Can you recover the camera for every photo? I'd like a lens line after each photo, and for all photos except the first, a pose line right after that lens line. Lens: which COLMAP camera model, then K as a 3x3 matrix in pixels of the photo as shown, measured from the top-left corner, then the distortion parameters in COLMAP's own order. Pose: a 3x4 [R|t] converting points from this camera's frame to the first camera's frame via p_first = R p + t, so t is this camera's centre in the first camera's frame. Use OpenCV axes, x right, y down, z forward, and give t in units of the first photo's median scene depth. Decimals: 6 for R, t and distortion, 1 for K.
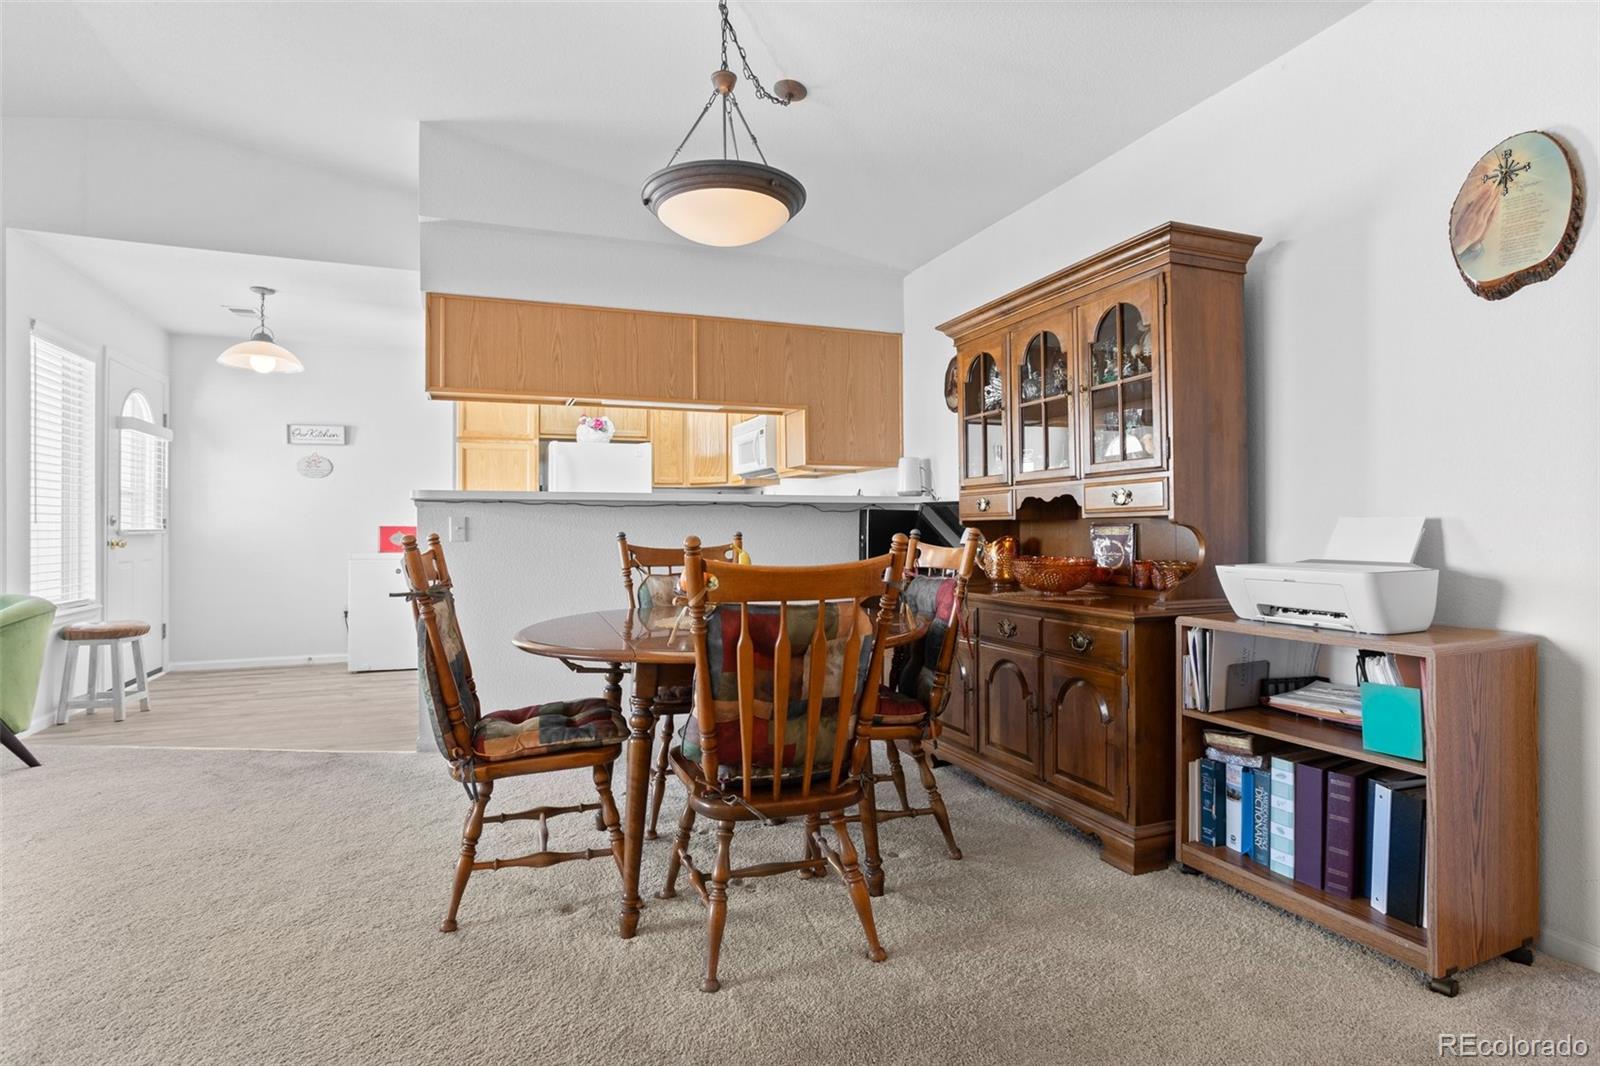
lens RADIAL K [[834.9, 0, 746.9], [0, 834.9, 536.4], [0, 0, 1]] dist [-0.008103, 0.005270]
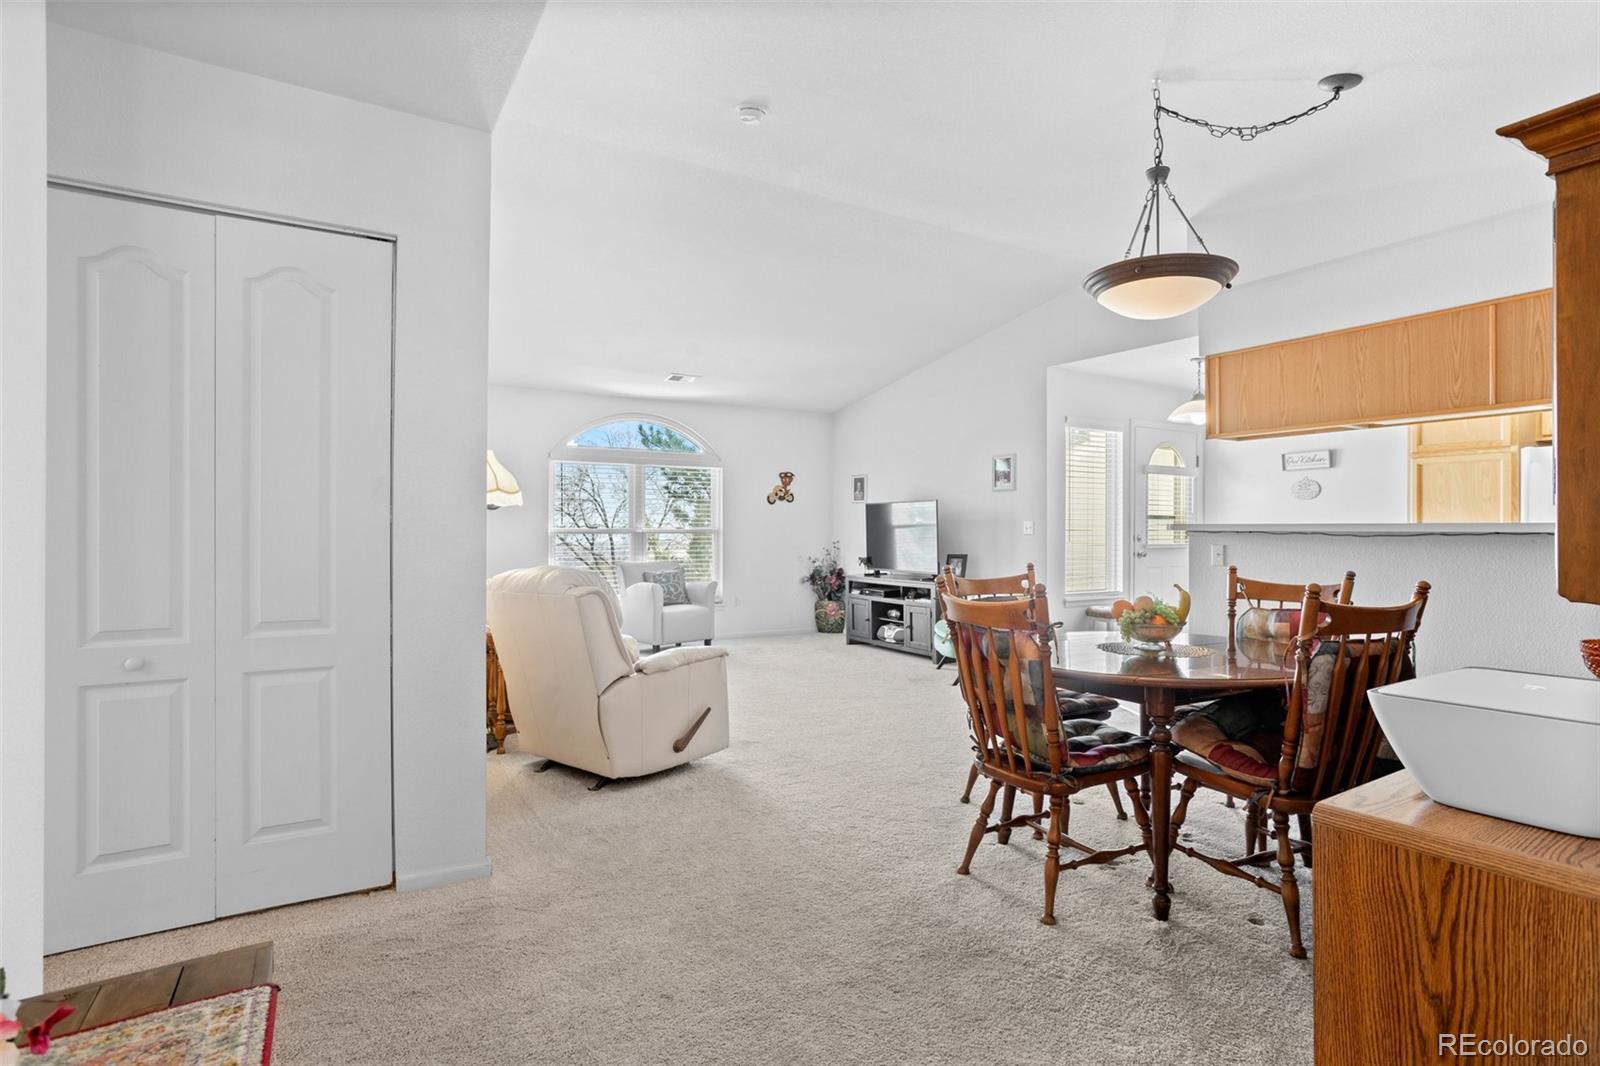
lens RADIAL K [[834.9, 0, 806.4], [0, 834.9, 528.4], [0, 0, 1]] dist [-0.008103, 0.005270]
pose [[0.181230, 0.003878, -0.983433, 0.580567], [-0.009595, 0.999952, 0.002175, -0.035871], [0.983394, 0.009041, 0.181258, 0.184764]]
